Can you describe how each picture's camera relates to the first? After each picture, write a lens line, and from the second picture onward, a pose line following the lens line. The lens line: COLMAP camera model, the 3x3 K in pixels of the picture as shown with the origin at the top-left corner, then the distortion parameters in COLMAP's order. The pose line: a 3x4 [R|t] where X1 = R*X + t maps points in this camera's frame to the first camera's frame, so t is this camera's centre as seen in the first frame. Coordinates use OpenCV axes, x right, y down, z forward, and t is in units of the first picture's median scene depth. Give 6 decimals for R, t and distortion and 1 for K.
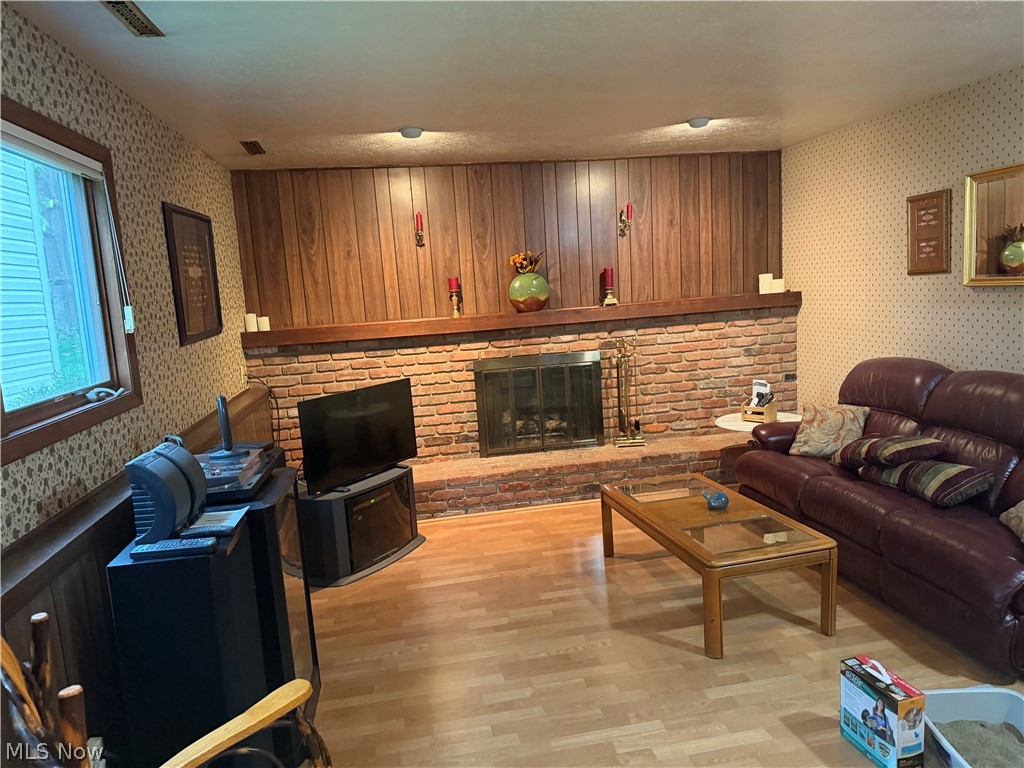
lens RADIAL K [[713.4, 0, 508.9], [0, 713.4, 389.3], [0, 0, 1]] dist [0.057690, -0.076275]
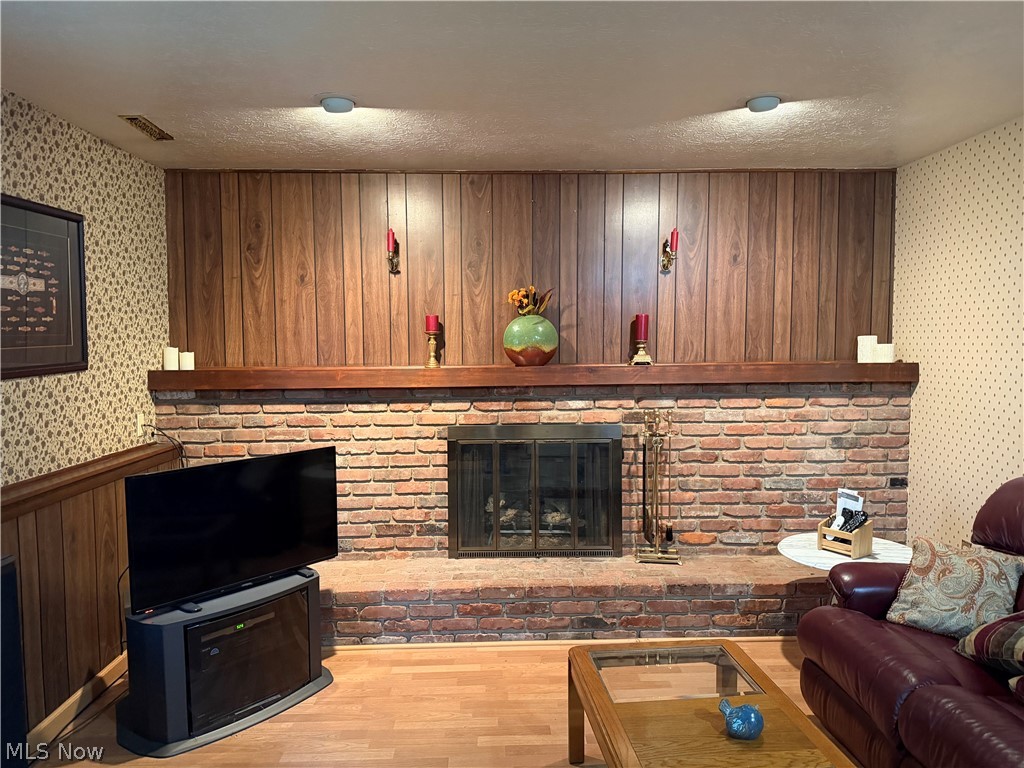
lens RADIAL K [[713.4, 0, 512.1], [0, 713.4, 373.6], [0, 0, 1]] dist [0.057690, -0.076275]
pose [[0.988003, 0.064592, -0.140281, 0.119239], [-0.076860, 0.993508, -0.083870, -0.037622], [0.133953, 0.093646, 0.986553, 0.267091]]
